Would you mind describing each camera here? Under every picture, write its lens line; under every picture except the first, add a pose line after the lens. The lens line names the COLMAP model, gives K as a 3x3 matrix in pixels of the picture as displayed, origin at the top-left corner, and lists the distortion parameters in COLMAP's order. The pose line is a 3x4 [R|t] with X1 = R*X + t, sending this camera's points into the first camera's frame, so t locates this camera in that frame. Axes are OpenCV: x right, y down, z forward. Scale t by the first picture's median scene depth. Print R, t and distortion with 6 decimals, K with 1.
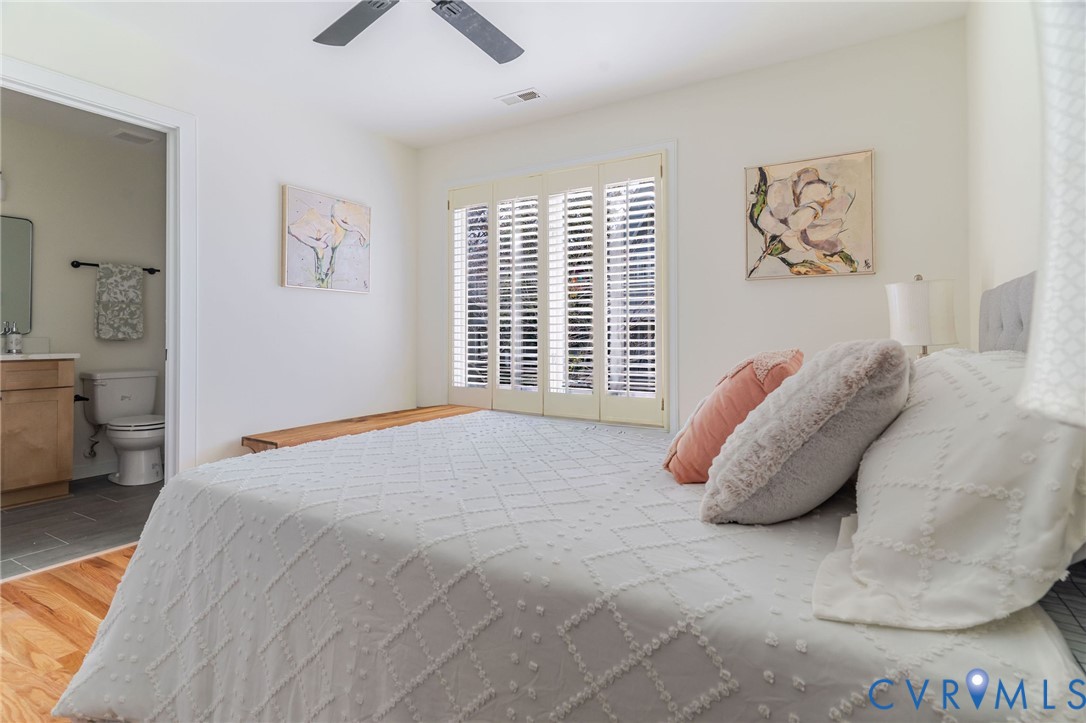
lens RADIAL K [[530.0, 0, 576.3], [0, 530.0, 339.0], [0, 0, 1]] dist [-0.004510, 0.001981]
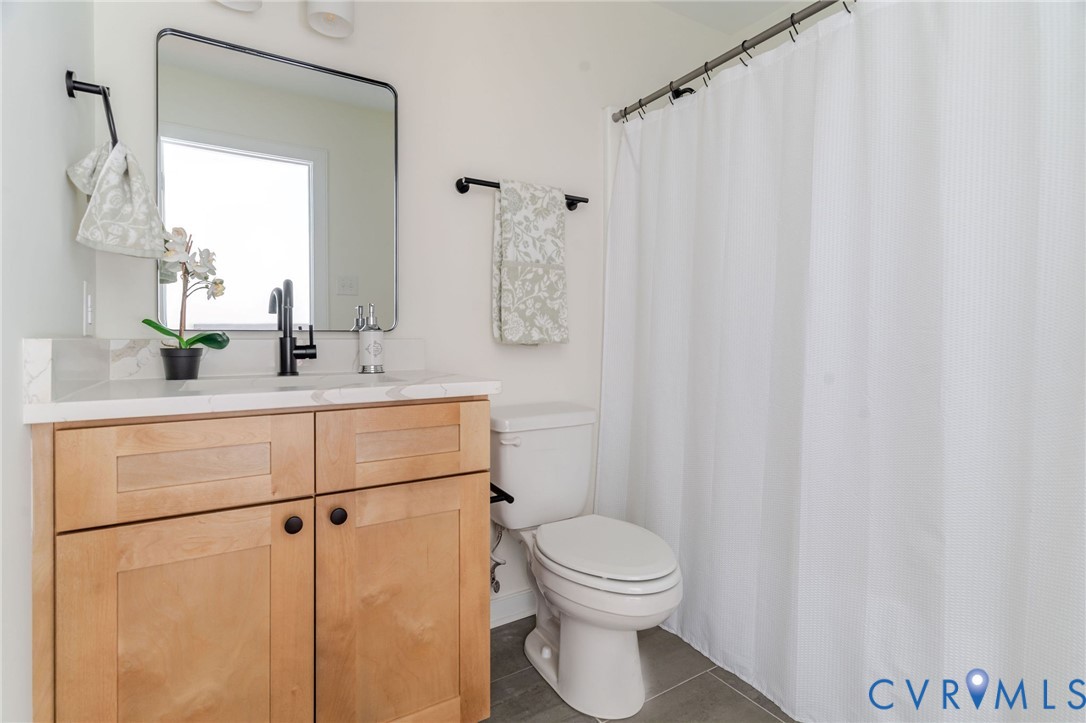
lens RADIAL K [[530.0, 0, 541.1], [0, 530.0, 357.9], [0, 0, 1]] dist [-0.004510, 0.001981]
pose [[0.876125, 0.001335, -0.482083, -0.633397], [0.006329, 0.999878, 0.014271, 0.007257], [0.482043, -0.015554, 0.876010, 0.593886]]
